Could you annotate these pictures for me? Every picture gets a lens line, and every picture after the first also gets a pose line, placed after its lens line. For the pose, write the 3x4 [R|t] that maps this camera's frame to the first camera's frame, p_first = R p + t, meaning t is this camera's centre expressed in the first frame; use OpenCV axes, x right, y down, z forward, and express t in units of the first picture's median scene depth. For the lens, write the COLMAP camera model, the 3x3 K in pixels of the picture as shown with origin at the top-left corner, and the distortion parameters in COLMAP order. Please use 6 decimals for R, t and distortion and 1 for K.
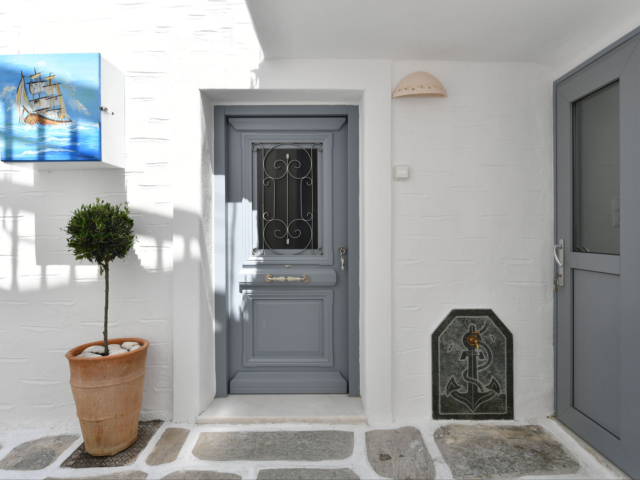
lens RADIAL K [[258.7, 0, 322.6], [0, 258.7, 237.5], [0, 0, 1]] dist [-0.001764, -0.000496]
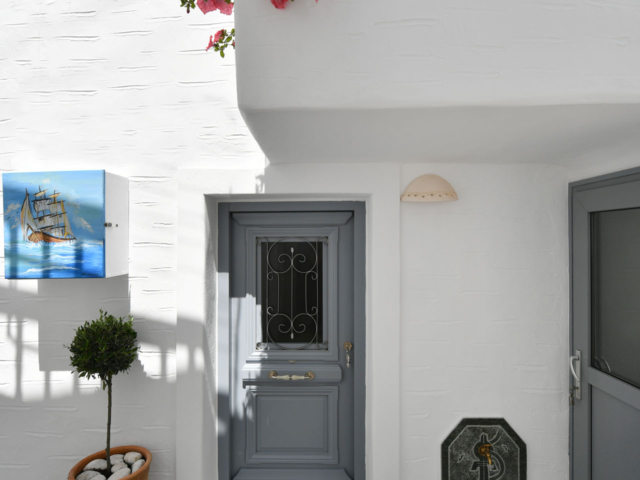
lens RADIAL K [[256.9, 0, 317.1], [0, 256.9, 240.6], [0, 0, 1]] dist [-0.003189, 0.000114]
pose [[0.999850, 0.002906, -0.017064, -0.027624], [-0.003036, 0.999967, -0.007570, -0.381487], [0.017041, 0.007621, 0.999826, 0.030427]]
